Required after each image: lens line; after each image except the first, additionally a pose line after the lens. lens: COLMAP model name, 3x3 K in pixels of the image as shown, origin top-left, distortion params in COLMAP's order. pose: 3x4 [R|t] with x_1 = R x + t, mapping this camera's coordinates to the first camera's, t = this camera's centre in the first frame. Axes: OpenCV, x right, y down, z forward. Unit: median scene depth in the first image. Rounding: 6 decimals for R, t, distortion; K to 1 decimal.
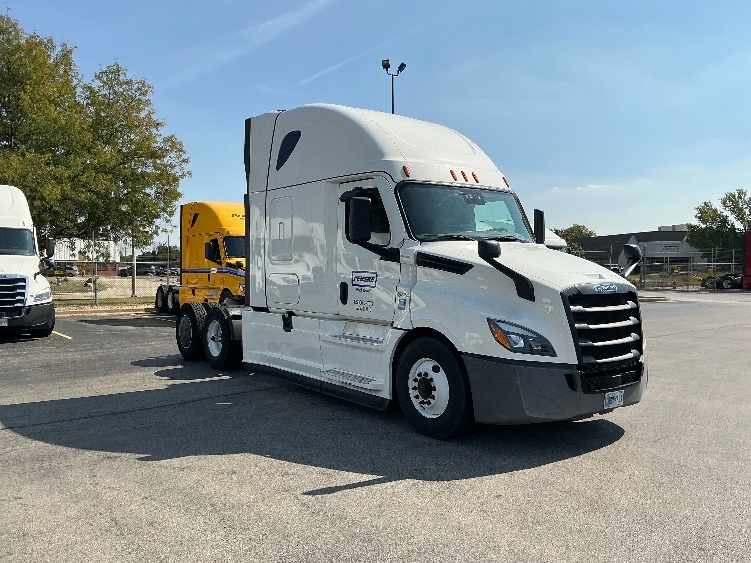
lens RADIAL K [[654.7, 0, 369.8], [0, 654.7, 280.2], [0, 0, 1]] dist [0.005883, -0.009865]
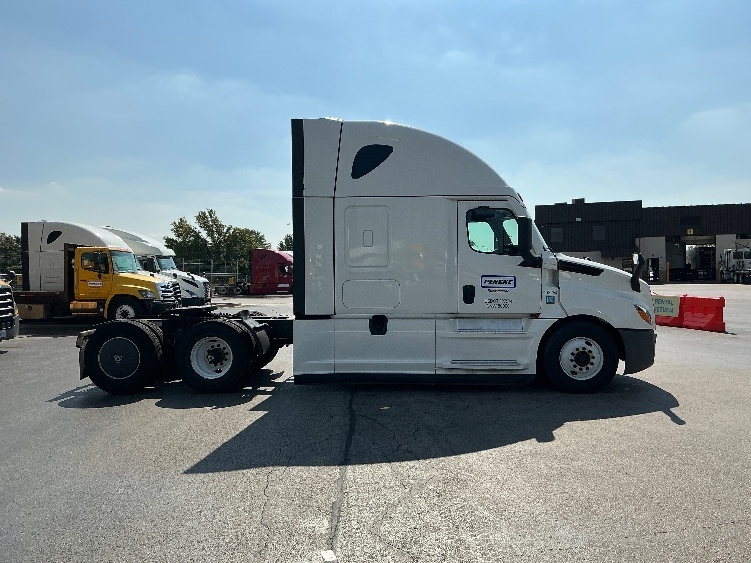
lens RADIAL K [[654.7, 0, 369.3], [0, 654.7, 280.8], [0, 0, 1]] dist [0.005883, -0.009865]
pose [[0.632682, -0.011636, 0.774324, -0.978698], [0.023972, 0.999702, -0.004565, -0.003588], [-0.774040, 0.021451, 0.632773, 0.357031]]
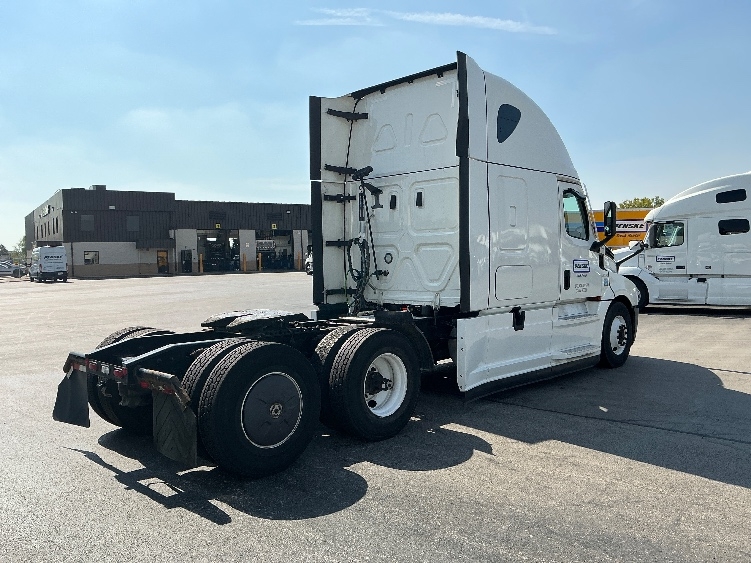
lens RADIAL K [[654.7, 0, 378.7], [0, 654.7, 302.4], [0, 0, 1]] dist [0.005883, -0.009865]
pose [[-0.178832, -0.057736, 0.982184, -1.009769], [0.037401, 0.997156, 0.065426, -0.025757], [-0.983168, 0.048435, -0.176164, 1.399096]]
